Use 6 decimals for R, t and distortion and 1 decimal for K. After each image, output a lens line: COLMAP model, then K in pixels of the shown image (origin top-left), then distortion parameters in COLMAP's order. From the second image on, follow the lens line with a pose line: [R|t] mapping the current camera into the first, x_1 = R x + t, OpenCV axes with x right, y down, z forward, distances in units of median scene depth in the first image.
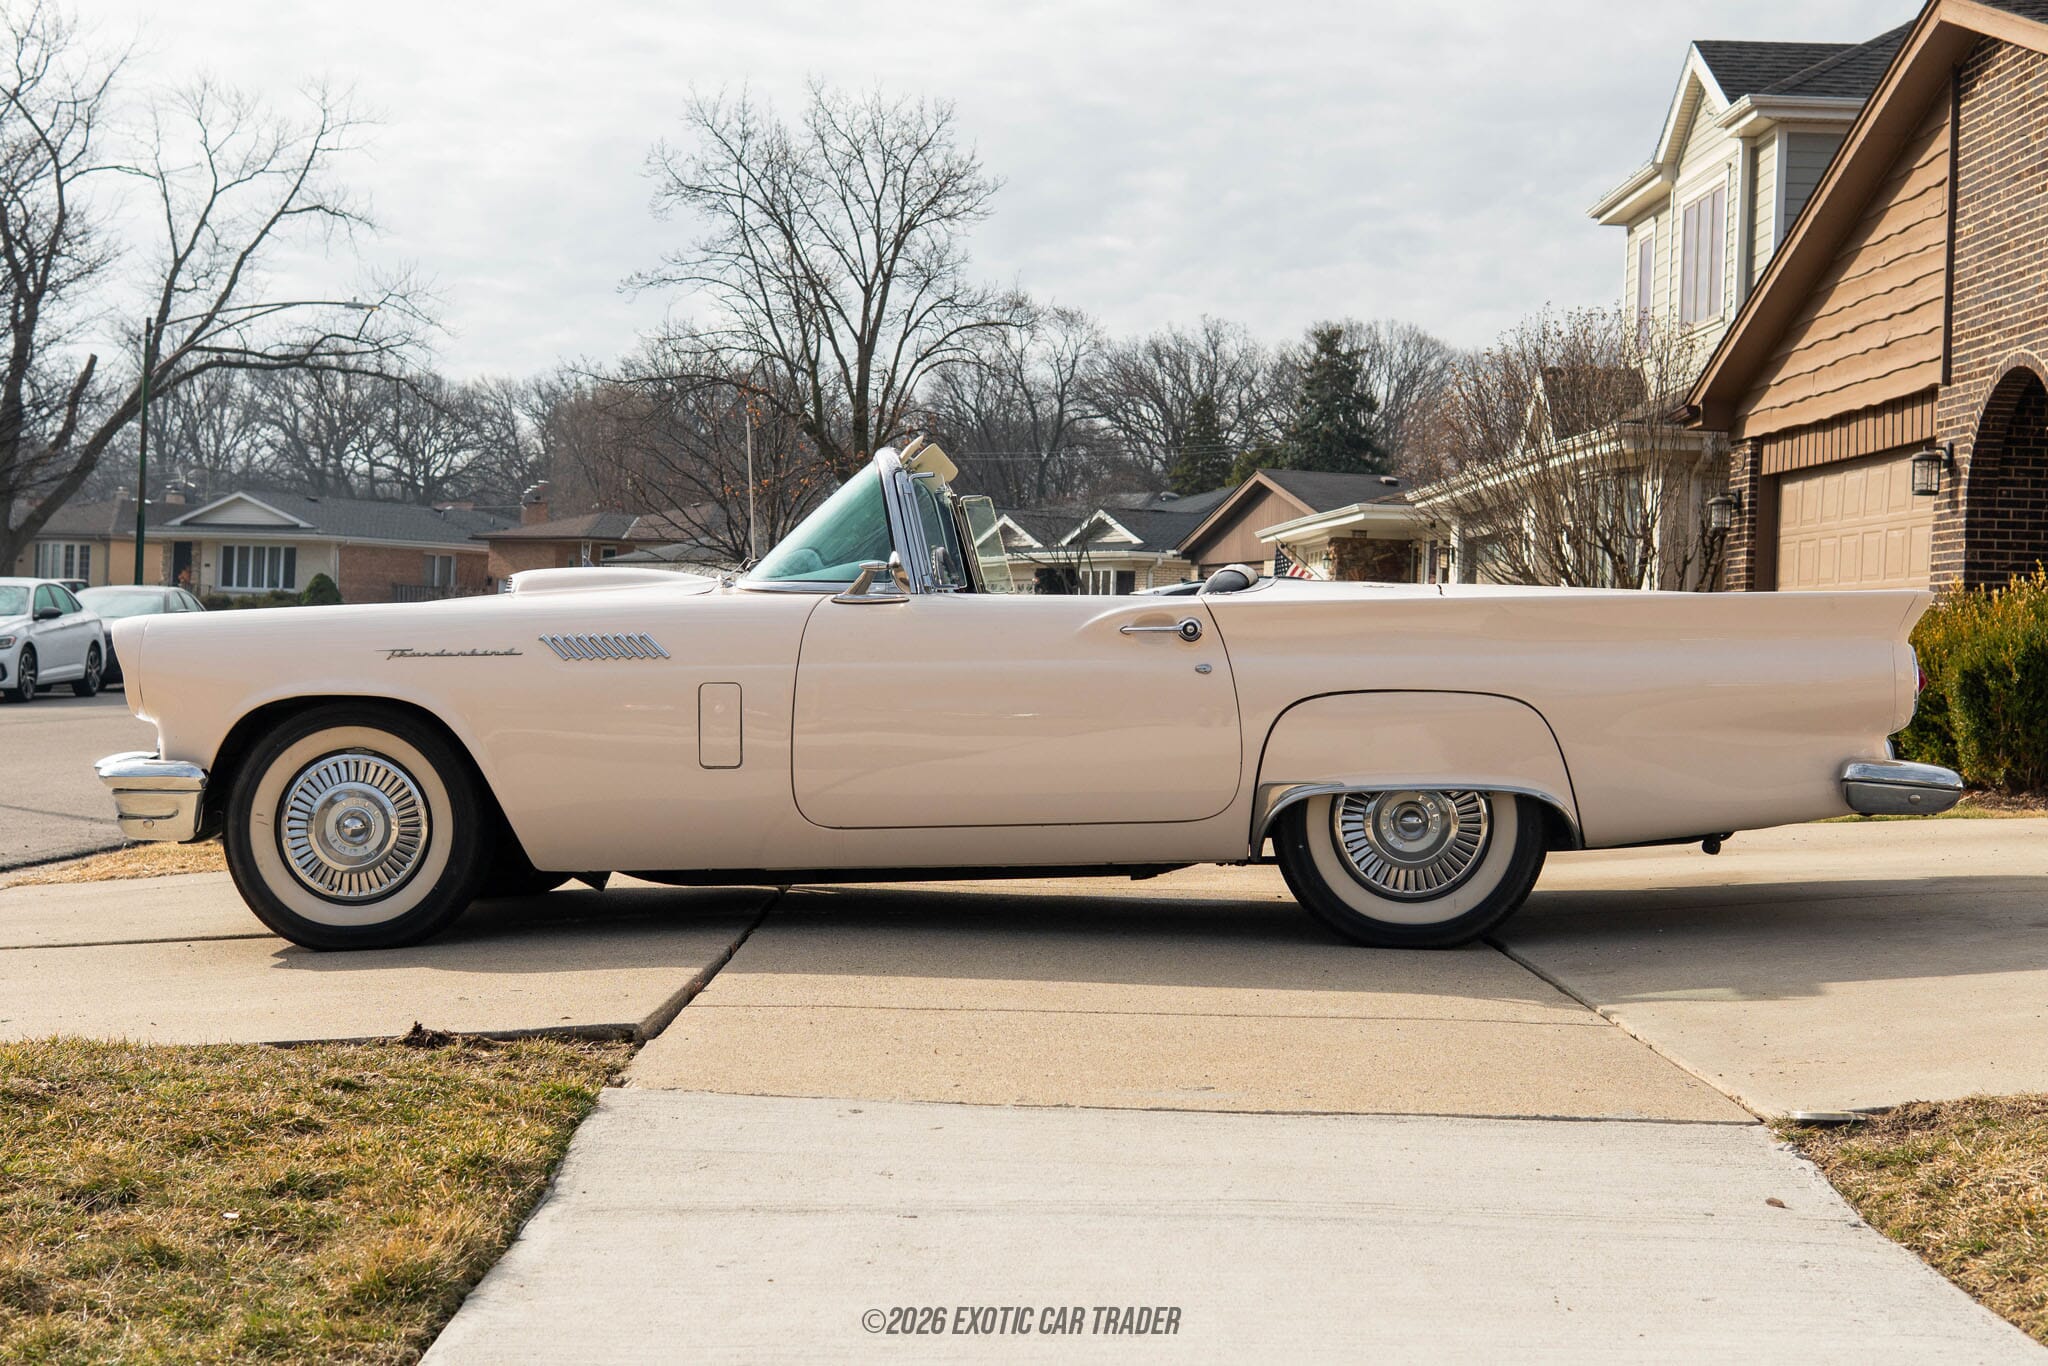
lens RADIAL K [[3818.0, 0, 1024.0], [0, 3818.0, 683.0], [0, 0, 1]] dist [0.043634, 0.022756]
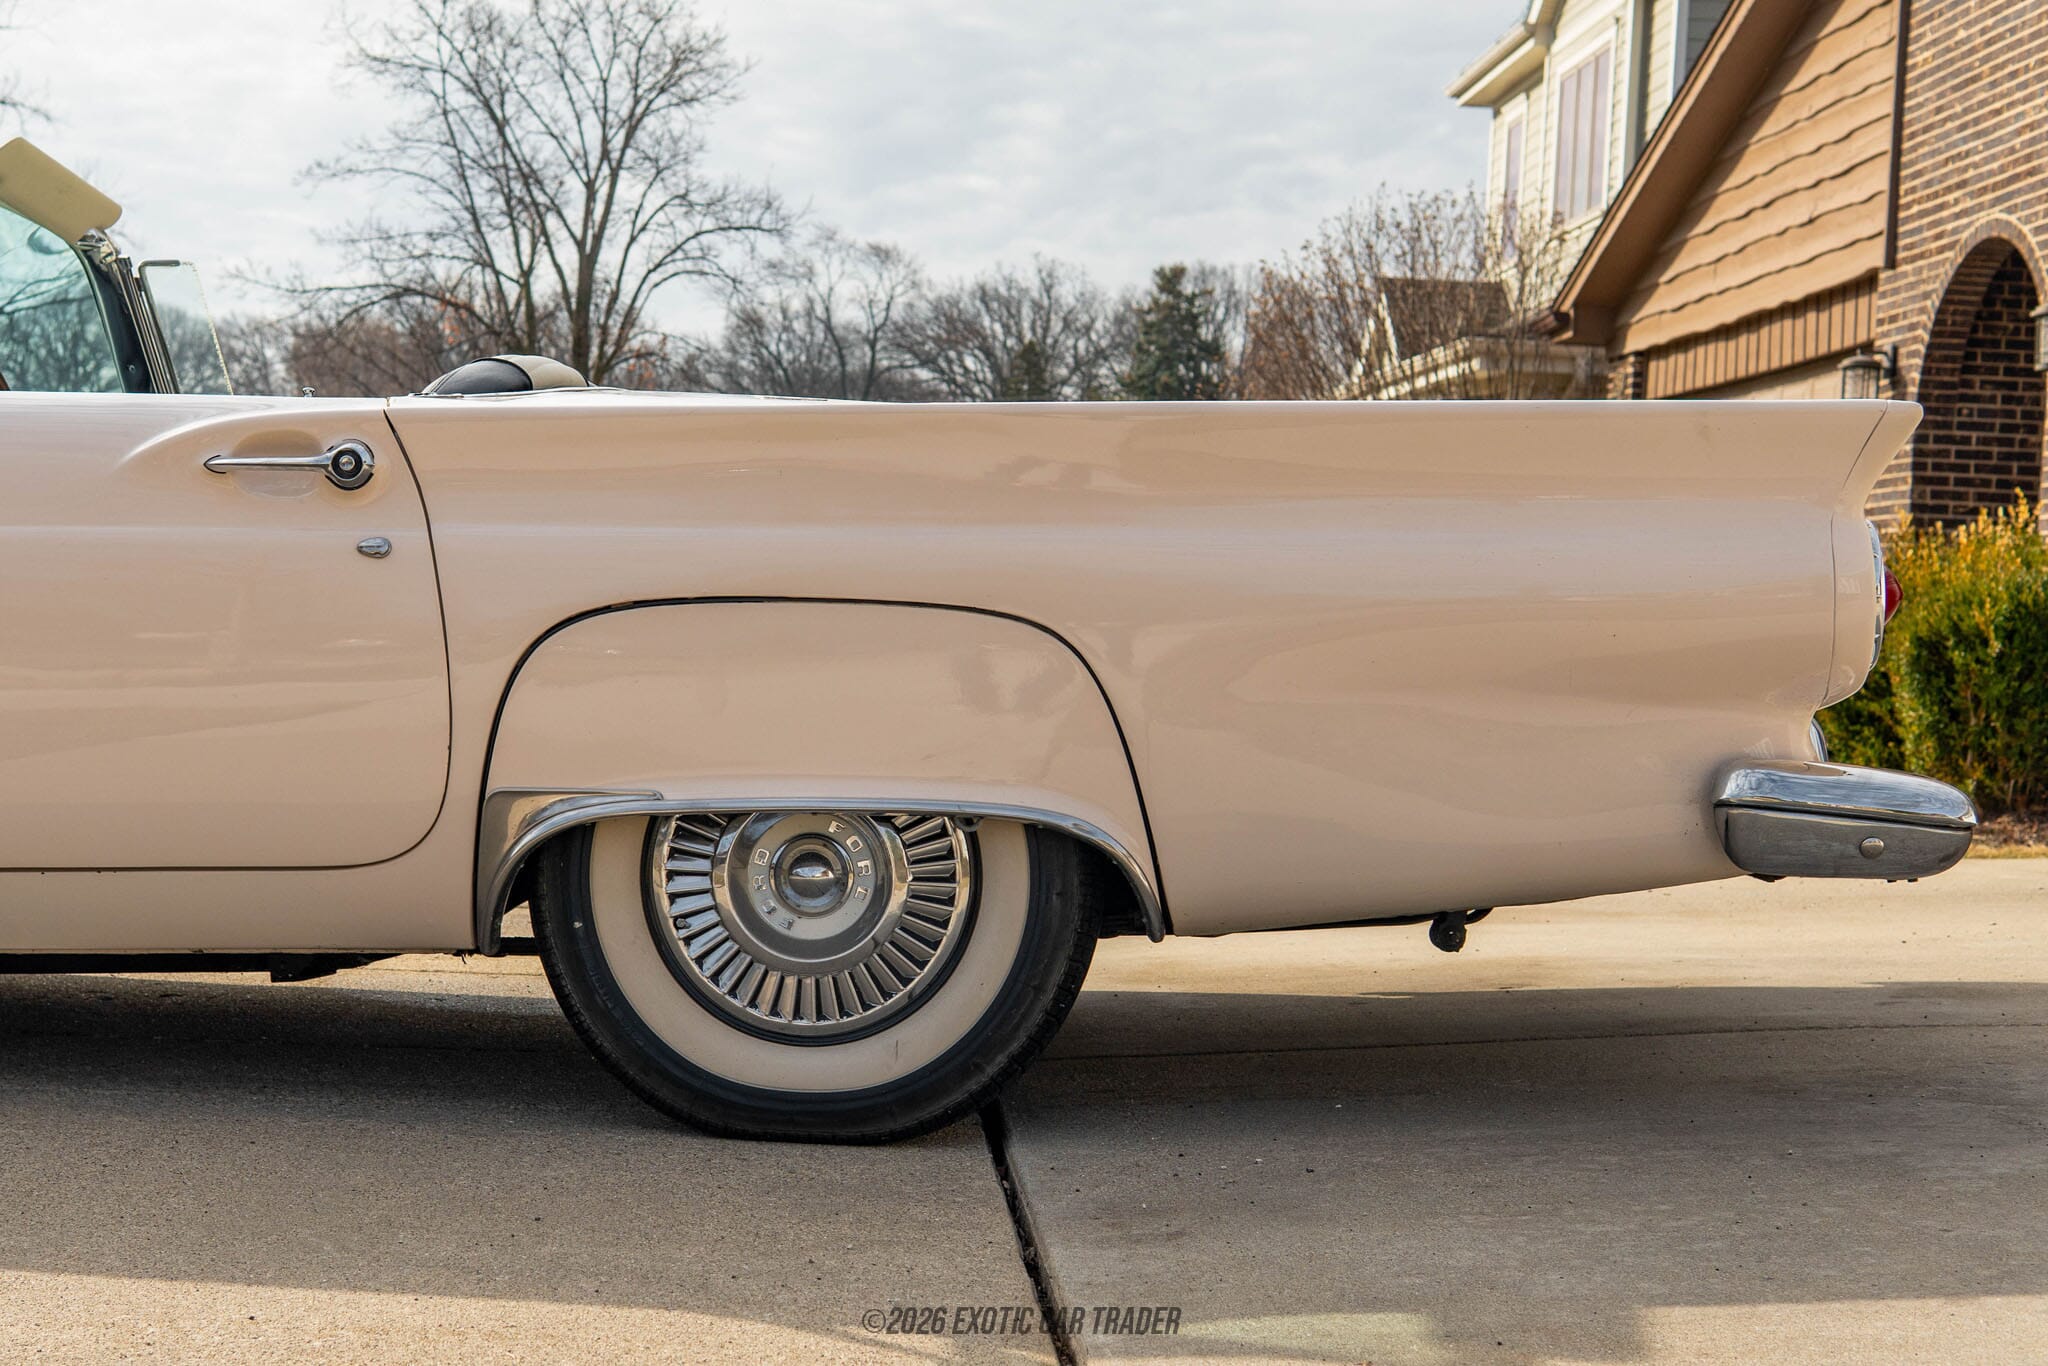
lens RADIAL K [[3667.1, 0, 915.9], [0, 3667.1, 749.1], [0, 0, 1]] dist [0.026460, 0.178626]
pose [[0.999786, 0.016234, -0.012806, 0.048434], [-0.015988, 0.999690, 0.019086, 0.004656], [0.013112, -0.018877, 0.999736, 0.219027]]
